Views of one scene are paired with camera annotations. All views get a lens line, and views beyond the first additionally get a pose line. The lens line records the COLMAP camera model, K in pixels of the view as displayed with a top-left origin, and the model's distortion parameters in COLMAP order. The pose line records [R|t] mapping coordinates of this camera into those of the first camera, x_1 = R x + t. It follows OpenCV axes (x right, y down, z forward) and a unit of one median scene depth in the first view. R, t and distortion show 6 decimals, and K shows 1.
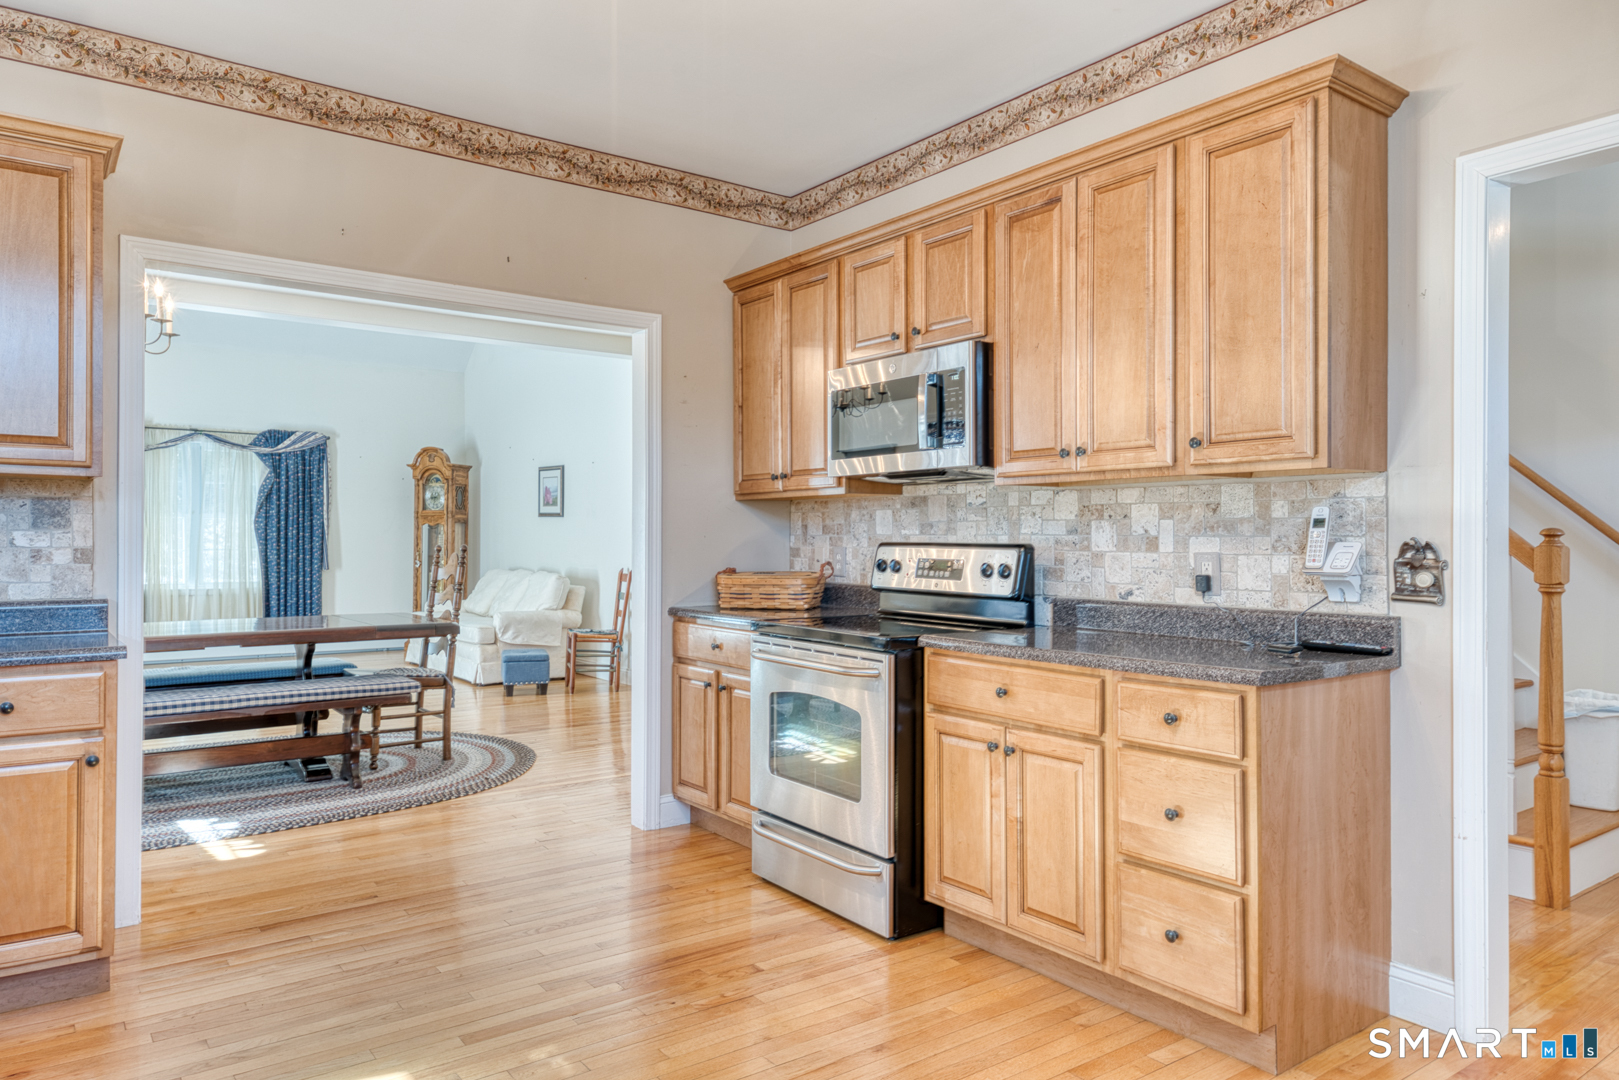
lens RADIAL K [[1067.2, 0, 803.4], [0, 1067.2, 534.1], [0, 0, 1]] dist [0.038489, -0.026641]
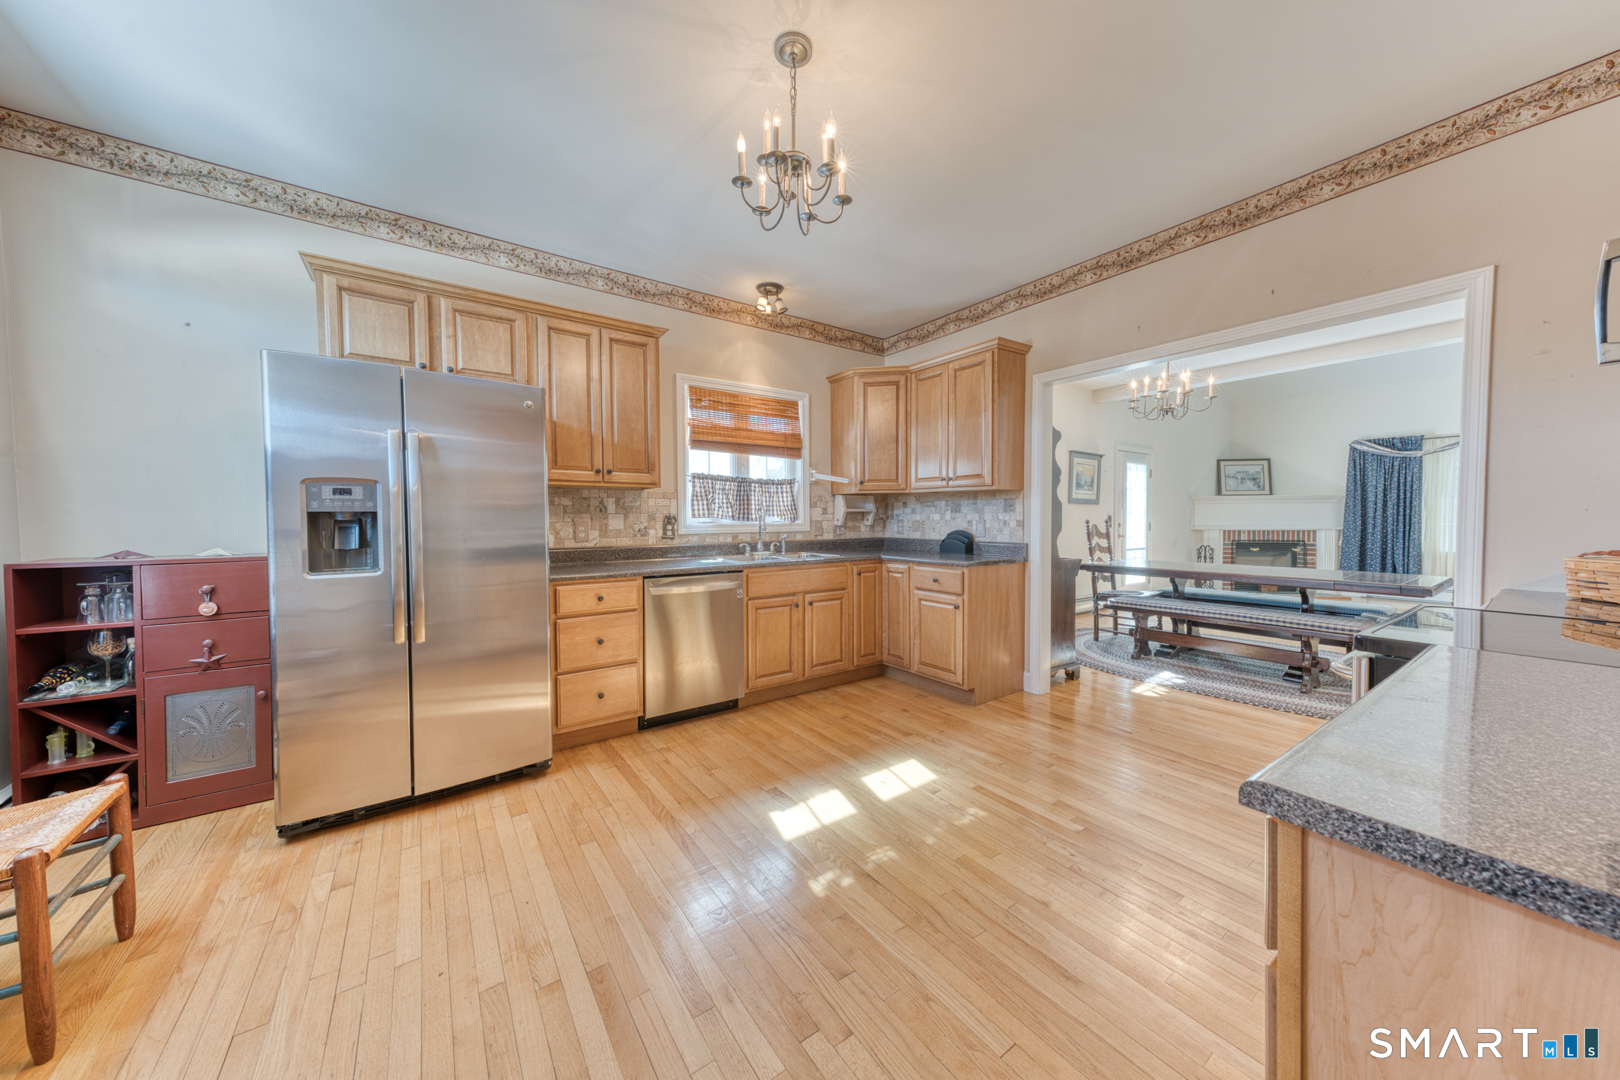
lens RADIAL K [[546.4, 0, 809.0], [0, 546.4, 533.5], [0, 0, 1]] dist [0.021065, -0.000243]
pose [[-0.016518, 0.026936, -0.999501, 0.455276], [0.006845, 0.999617, 0.026826, 0.006617], [0.999840, -0.006399, -0.016696, 0.540020]]
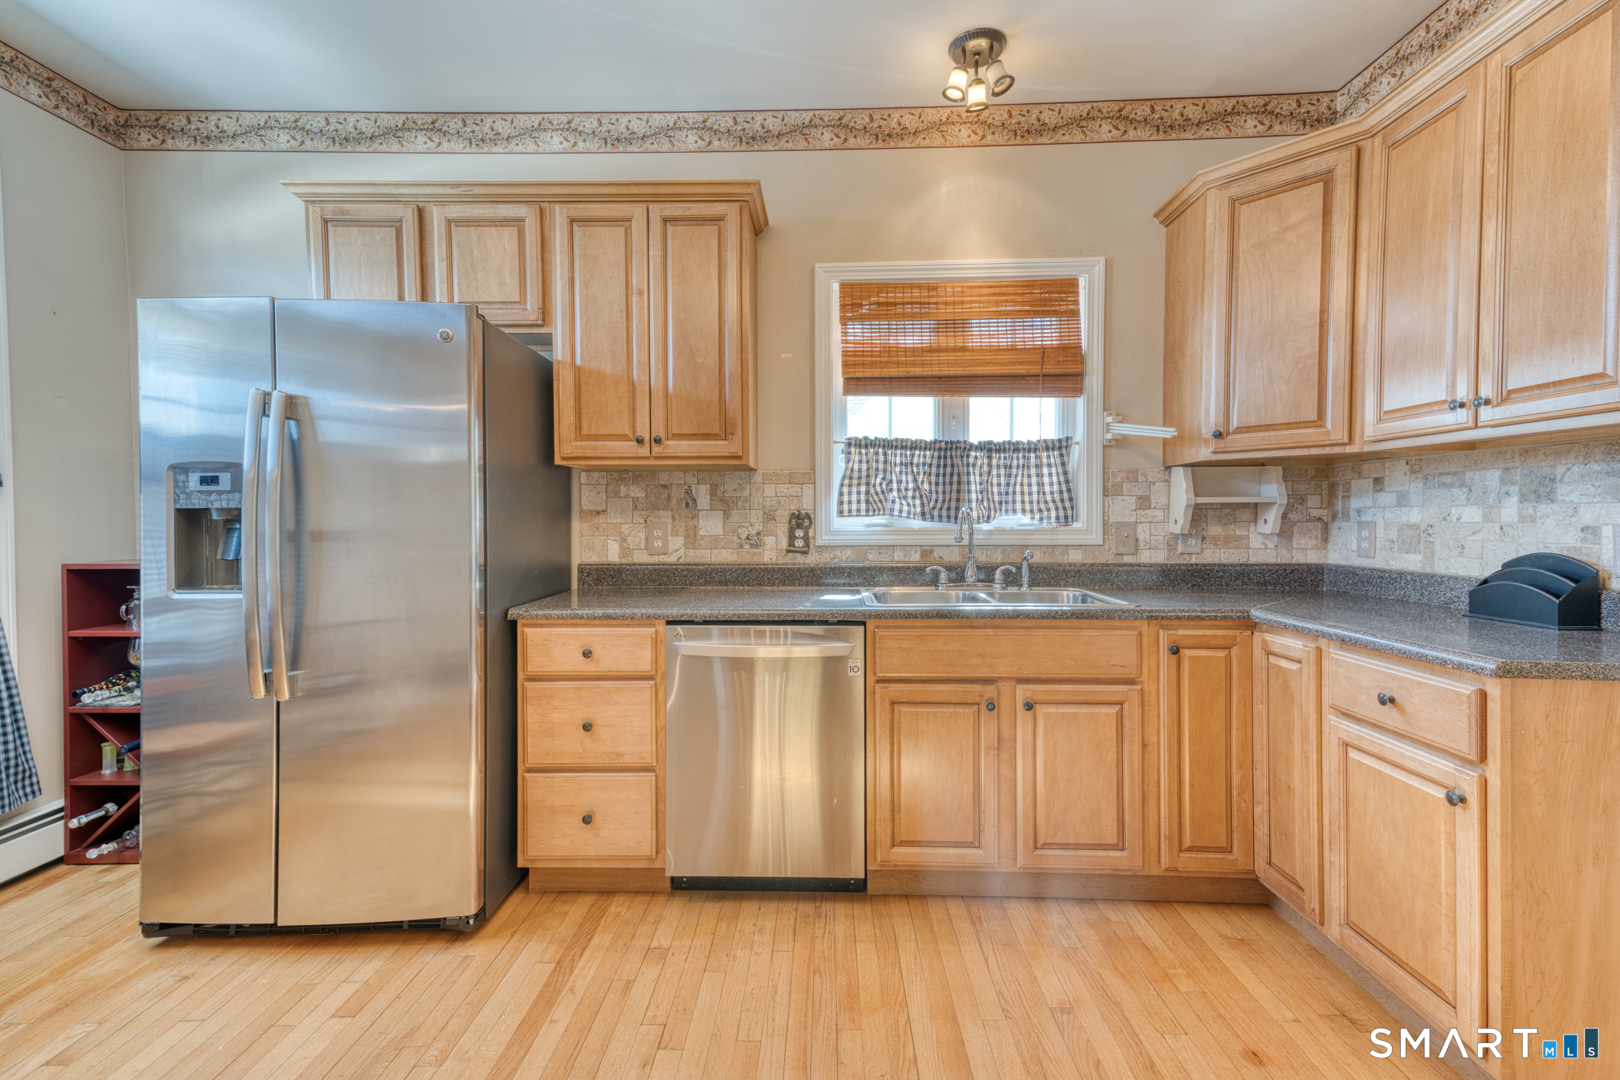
lens RADIAL K [[719.7, 0, 807.1], [0, 719.7, 530.2], [0, 0, 1]] dist [0.047046, -0.007862]
pose [[-0.615521, 0.013345, -0.788008, 0.035411], [0.003604, 0.999894, 0.014118, 0.006658], [0.788112, 0.005849, -0.615504, 0.754156]]
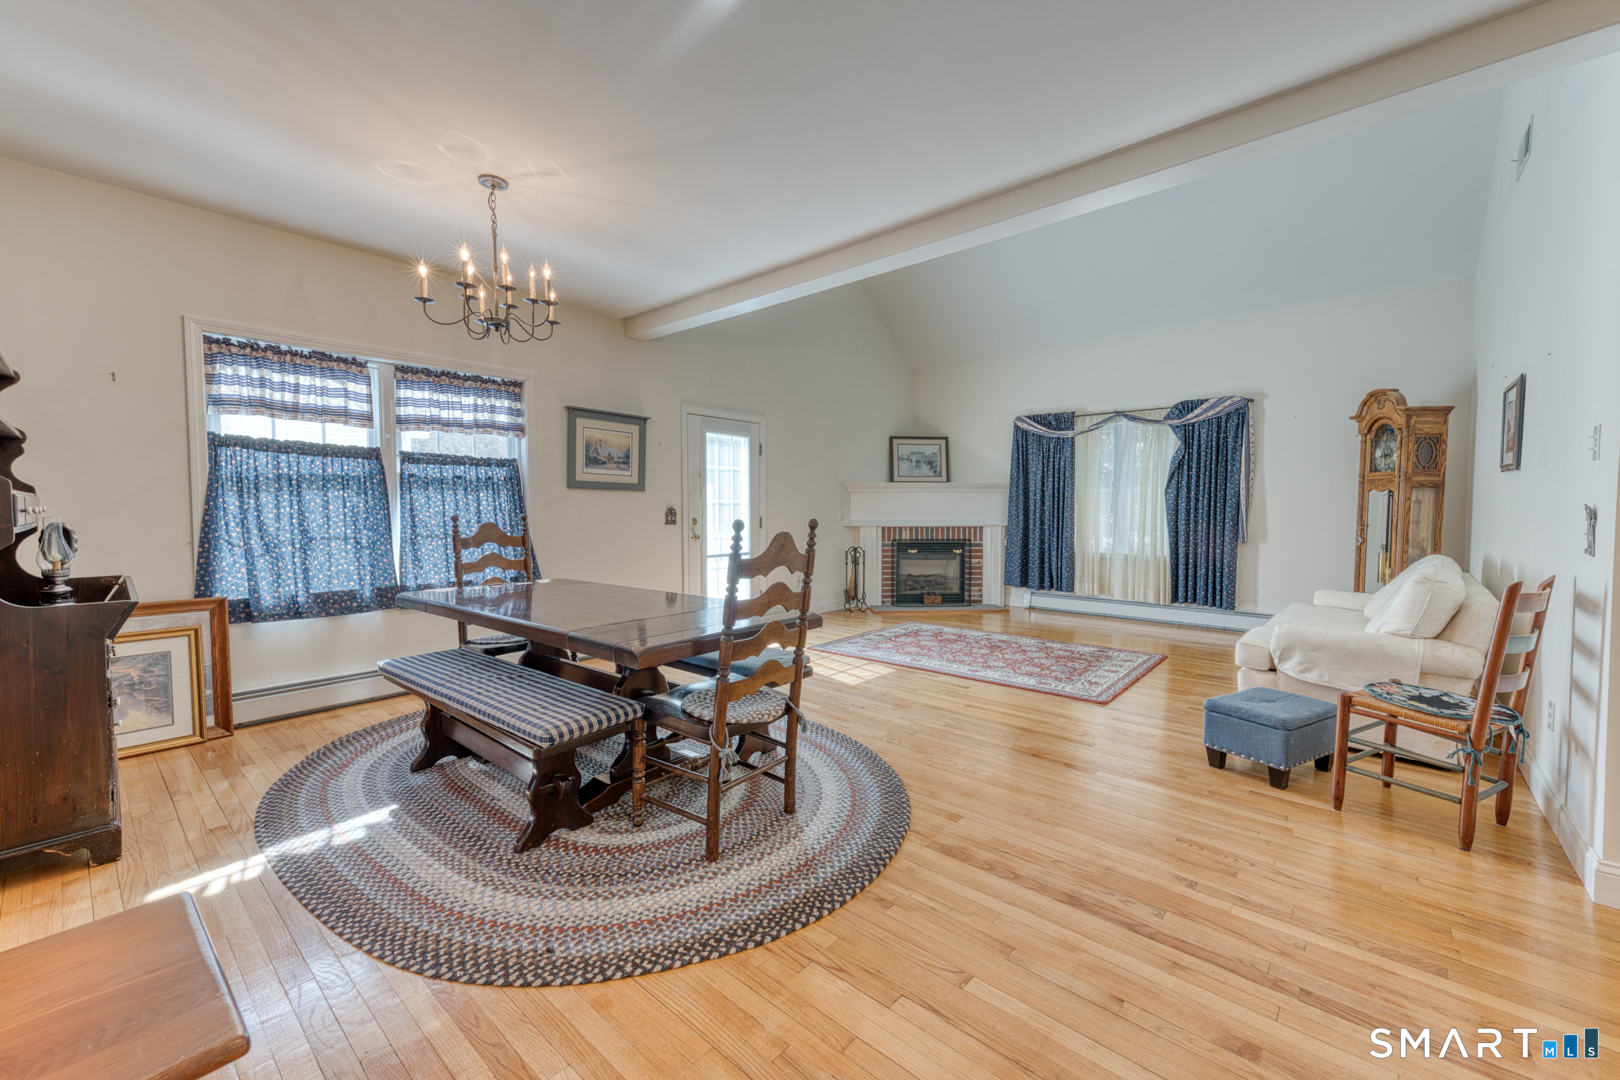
lens RADIAL K [[639.9, 0, 808.6], [0, 639.9, 531.9], [0, 0, 1]] dist [0.030702, -0.003015]
pose [[0.218638, 0.034716, -0.975188, 0.073305], [0.004300, 0.999323, 0.036540, 0.005848], [0.975797, -0.012183, 0.218340, 1.599798]]
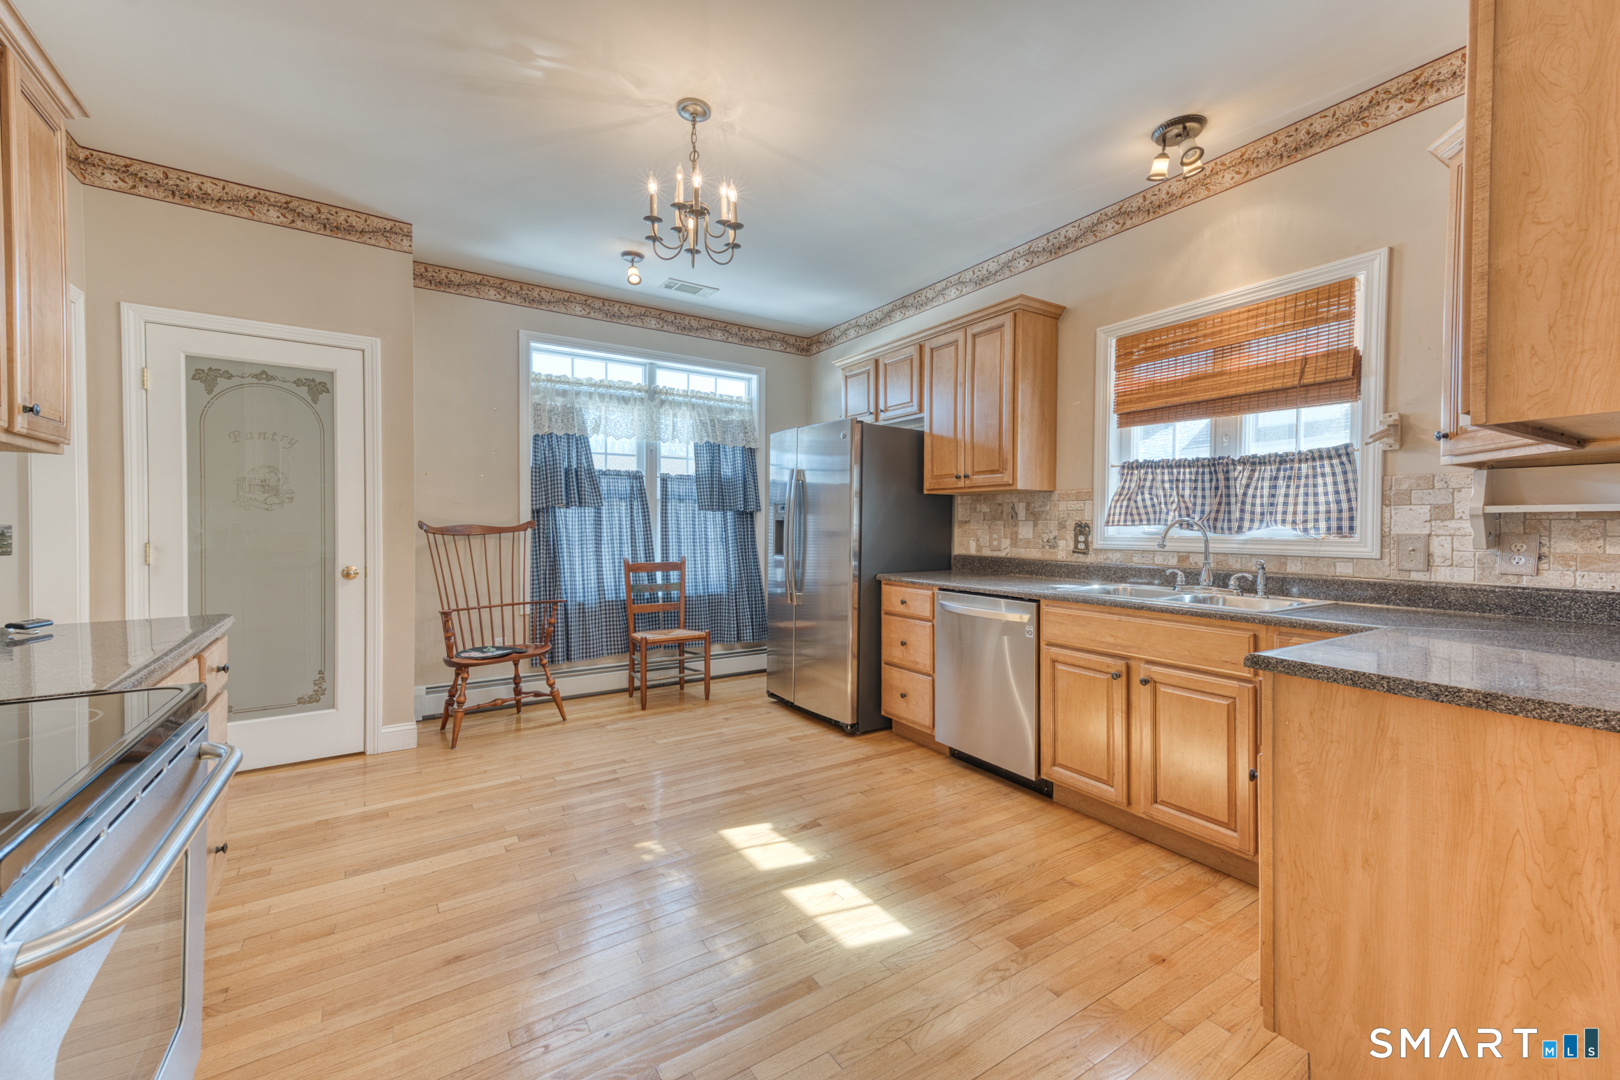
lens RADIAL K [[650.7, 0, 808.5], [0, 650.7, 532.3], [0, 0, 1]] dist [0.023130, -0.000027]
pose [[-0.998143, -0.008267, 0.060344, -0.253668], [-0.007735, 0.999929, 0.009052, 0.006911], [-0.060415, 0.008568, -0.998137, 1.219600]]
